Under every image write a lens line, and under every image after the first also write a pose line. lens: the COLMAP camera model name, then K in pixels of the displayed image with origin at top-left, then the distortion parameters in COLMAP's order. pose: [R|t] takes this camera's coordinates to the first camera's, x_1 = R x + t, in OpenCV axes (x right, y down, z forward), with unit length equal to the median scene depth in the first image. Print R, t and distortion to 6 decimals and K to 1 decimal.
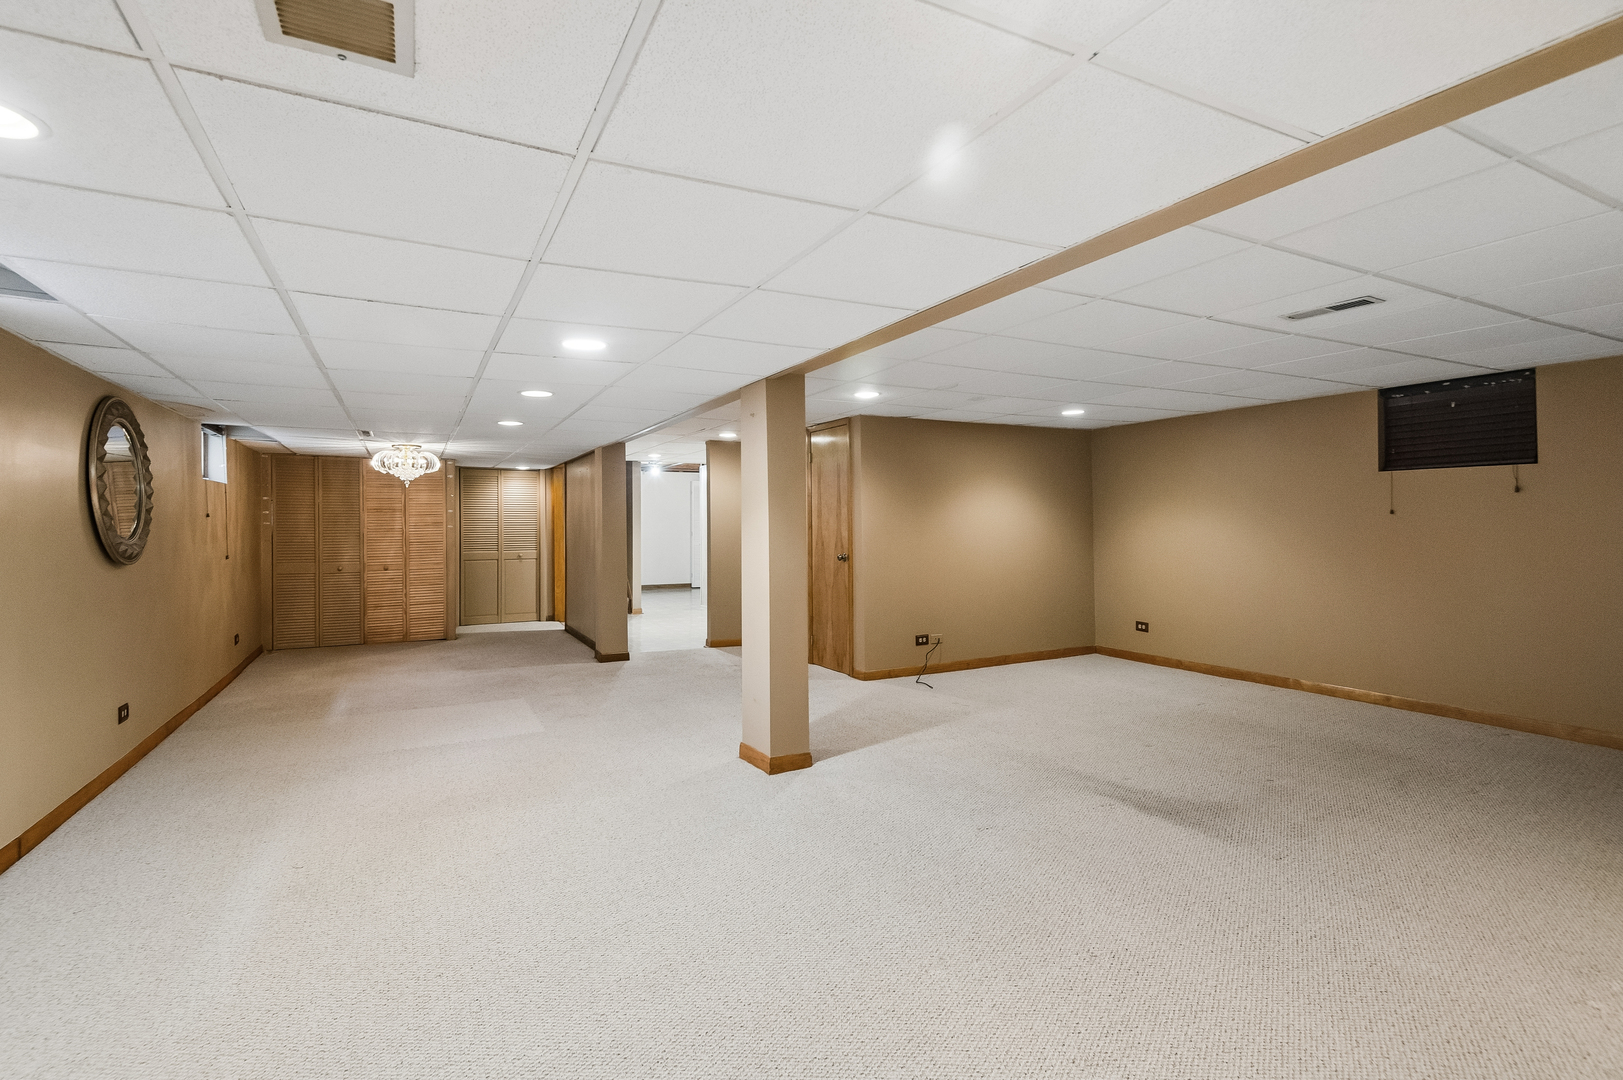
lens RADIAL K [[757.4, 0, 813.7], [0, 757.4, 516.3], [0, 0, 1]] dist [0.001162, 0.000080]
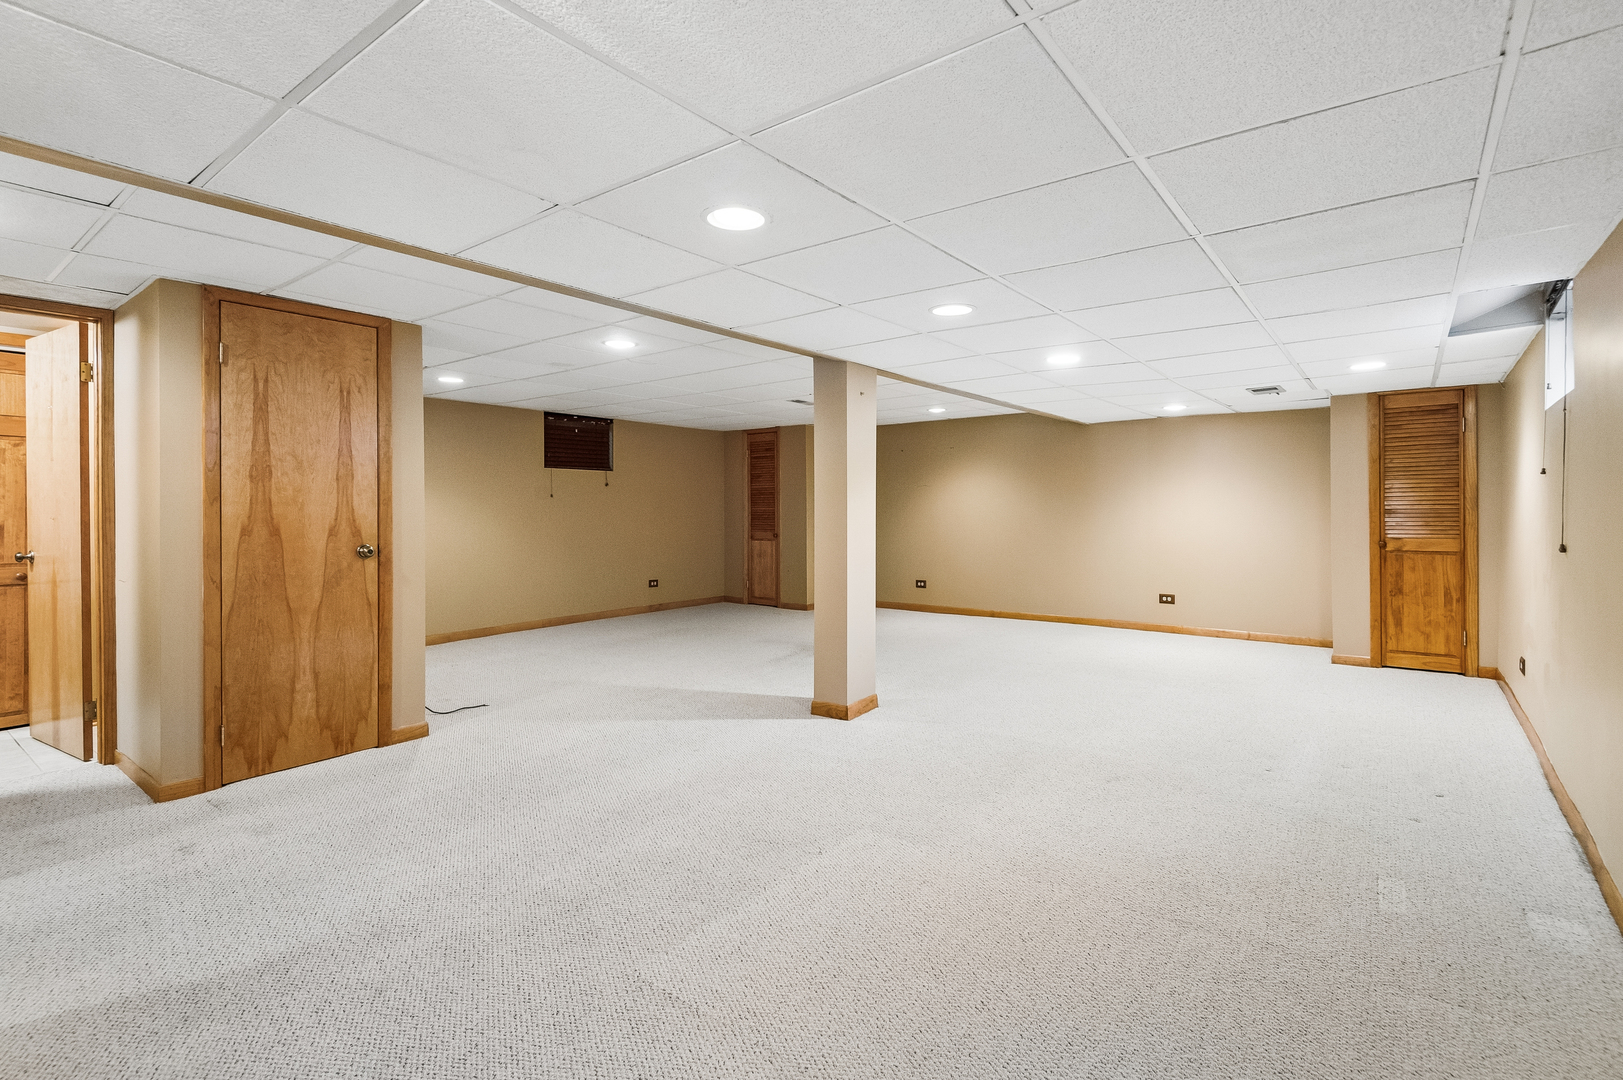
lens RADIAL K [[757.4, 0, 813.7], [0, 757.4, 516.3], [0, 0, 1]] dist [0.001162, 0.000080]
pose [[-0.415303, 0.000969, 0.909683, -0.630434], [0.000996, 0.999999, -0.000611, 0.028081], [-0.909683, 0.000652, -0.415303, 0.919134]]
